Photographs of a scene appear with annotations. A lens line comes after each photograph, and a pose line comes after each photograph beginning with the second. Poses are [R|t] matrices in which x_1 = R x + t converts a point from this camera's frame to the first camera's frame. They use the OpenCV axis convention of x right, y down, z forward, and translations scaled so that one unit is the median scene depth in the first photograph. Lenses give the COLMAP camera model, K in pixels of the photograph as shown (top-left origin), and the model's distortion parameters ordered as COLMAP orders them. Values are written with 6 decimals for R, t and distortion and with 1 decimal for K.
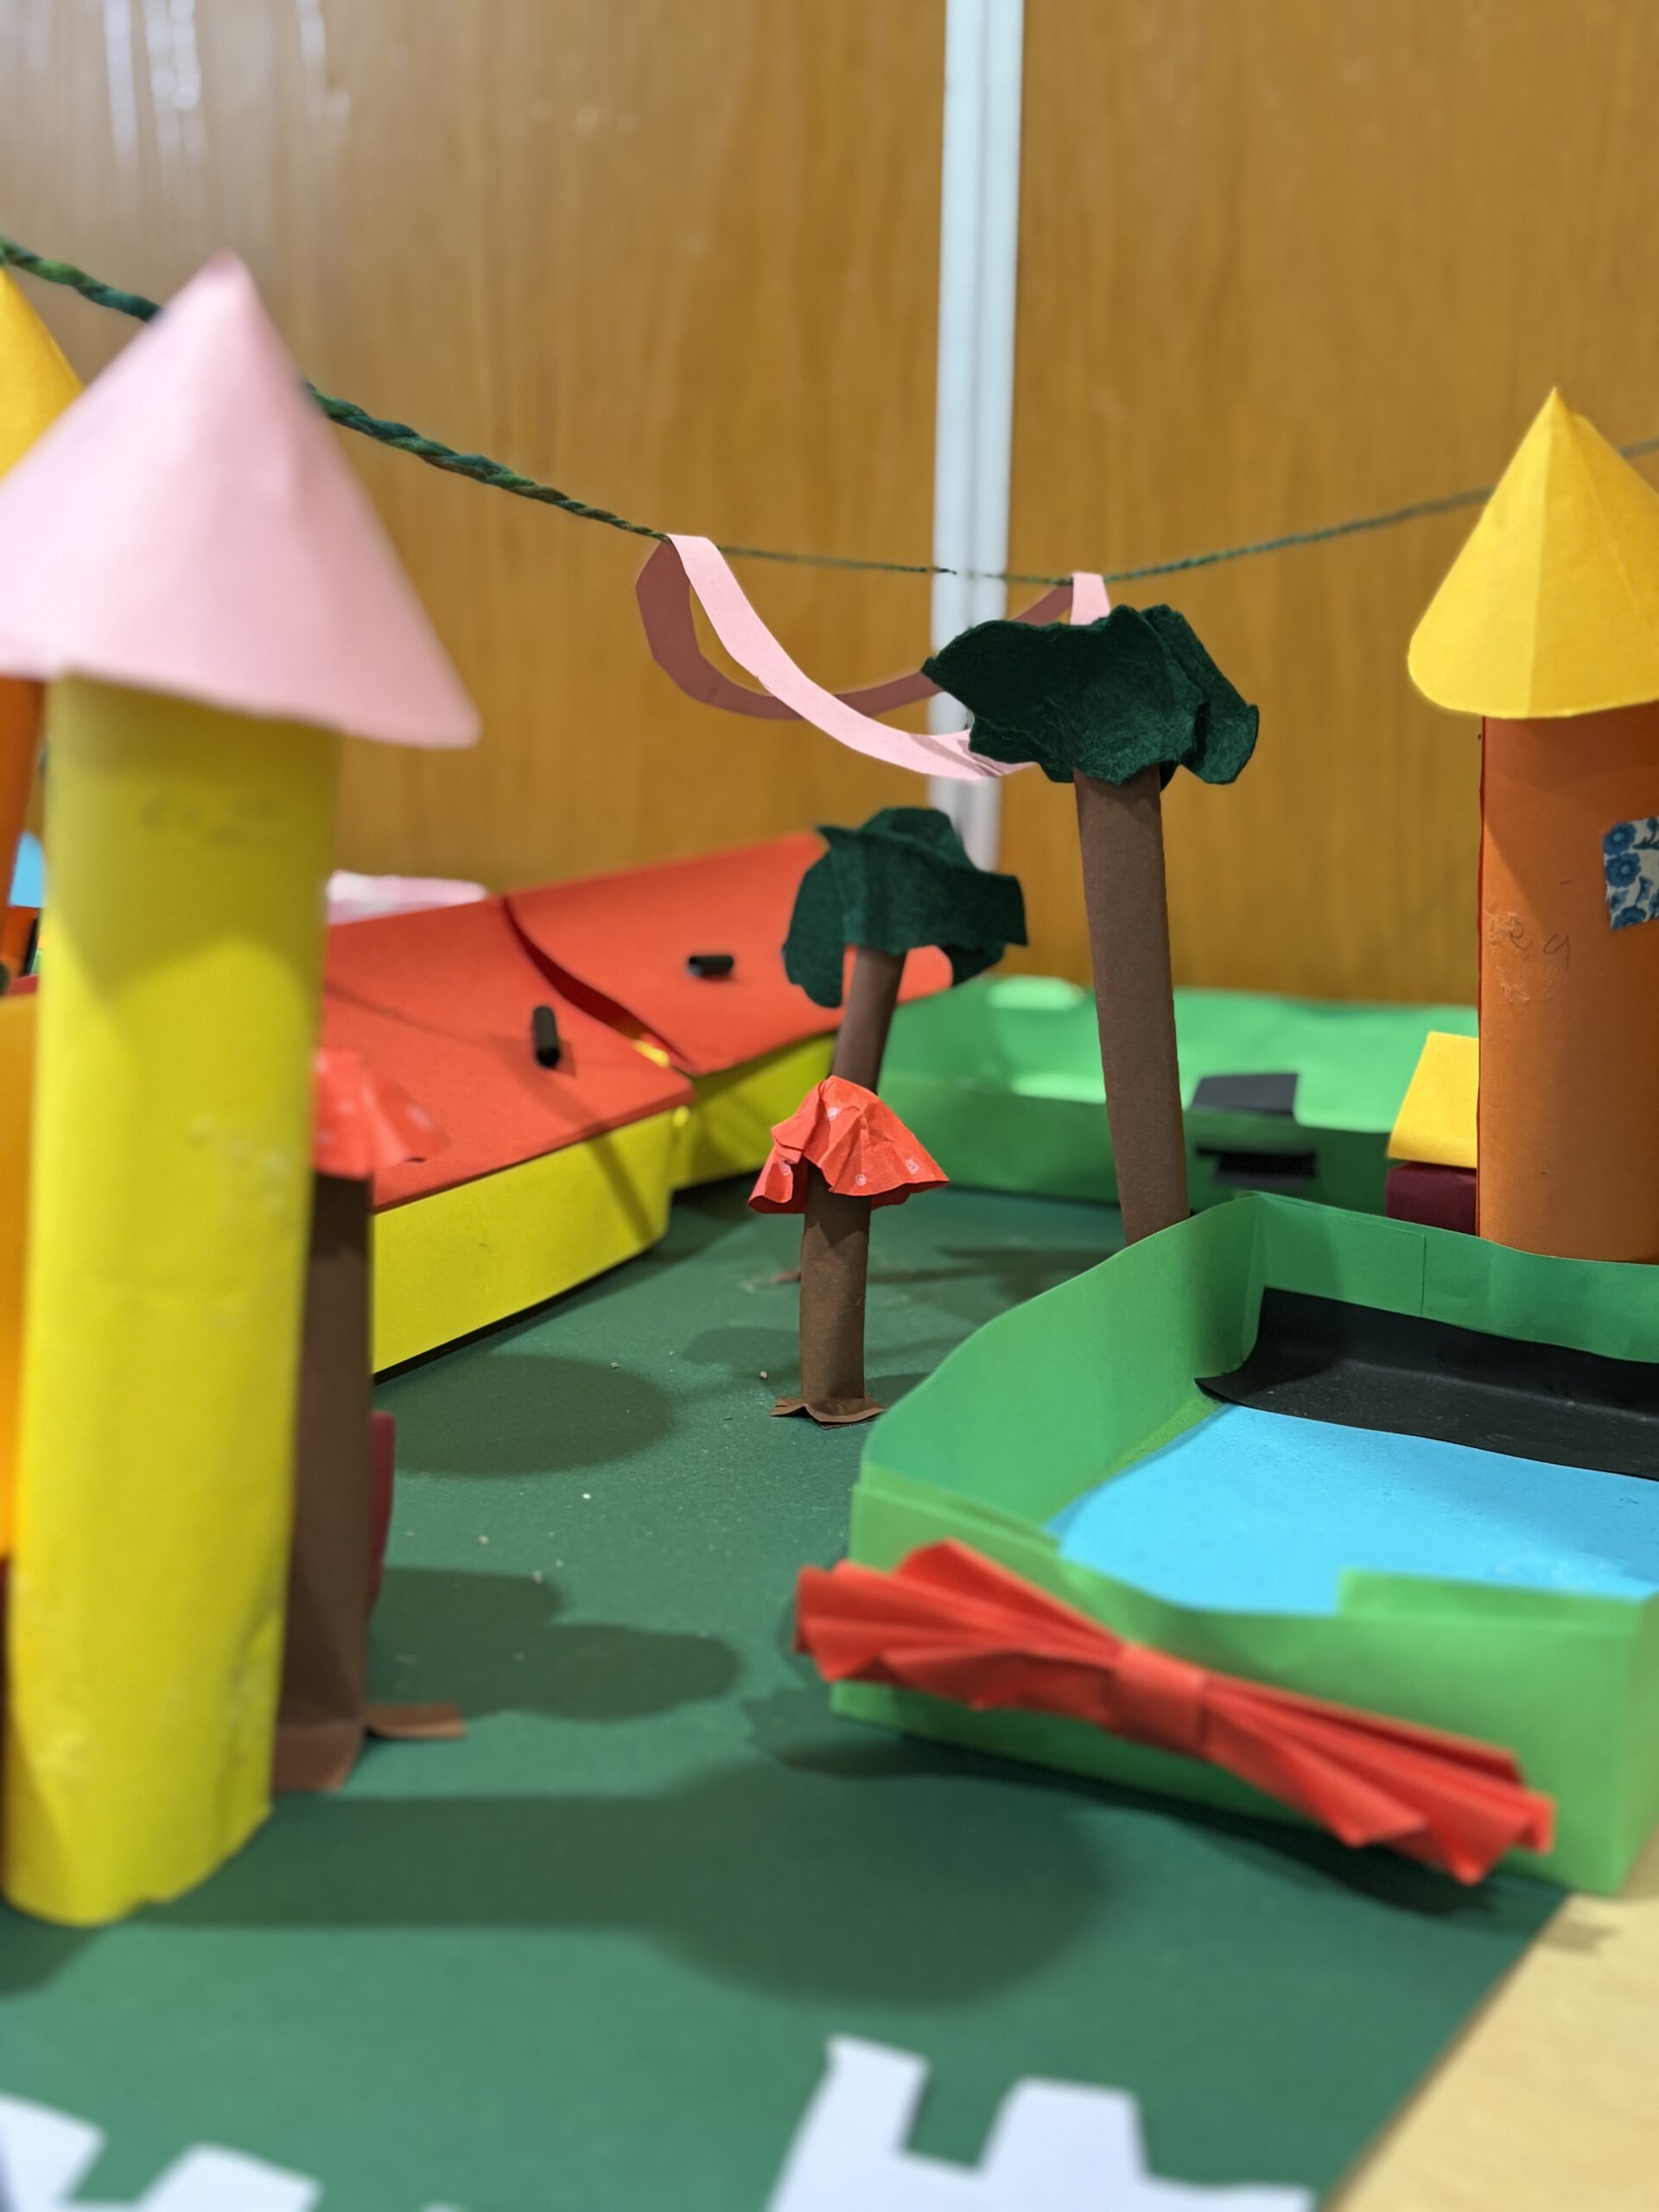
lens RADIAL K [[2746.2, 0, 829.1], [0, 2746.2, 1101.7], [0, 0, 1]] dist [0.300560, -1.140245]
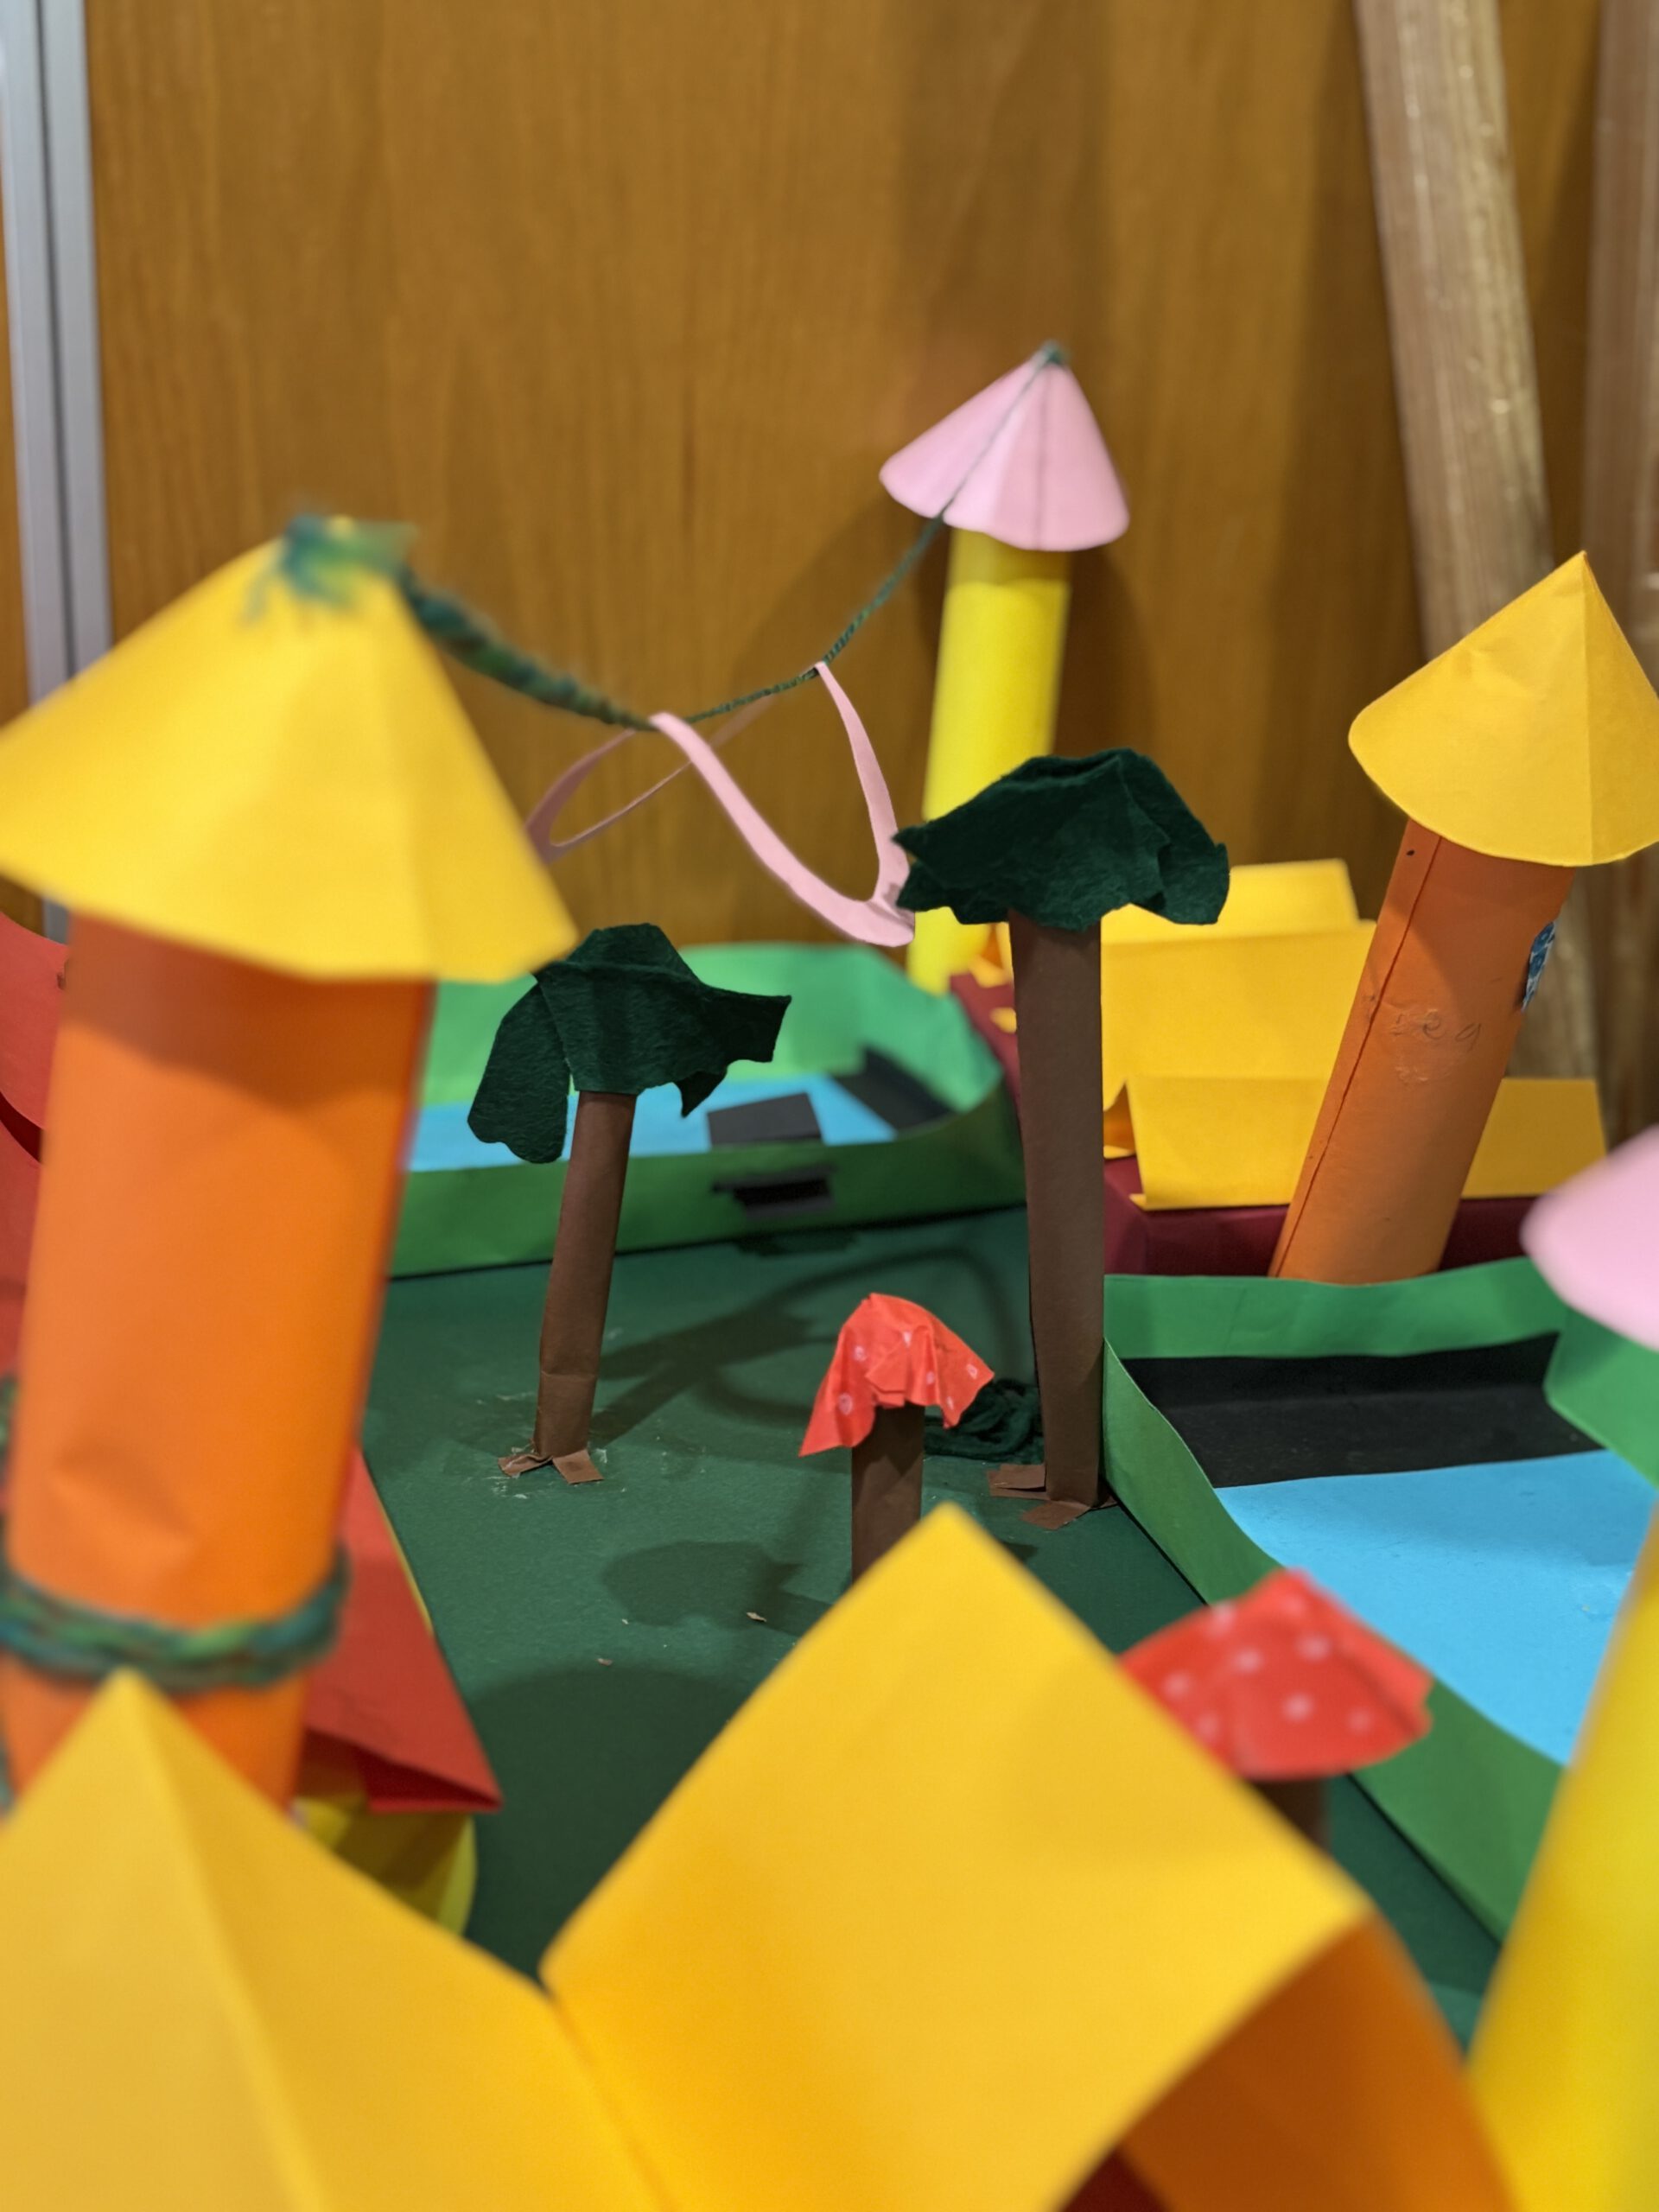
lens RADIAL K [[2746.2, 0, 829.1], [0, 2746.2, 1101.7], [0, 0, 1]] dist [0.300560, -1.140245]
pose [[0.718262, -0.216265, 0.661309, -0.597649], [0.108342, 0.973637, 0.200732, -0.255757], [-0.687286, -0.072531, 0.722757, 0.358718]]
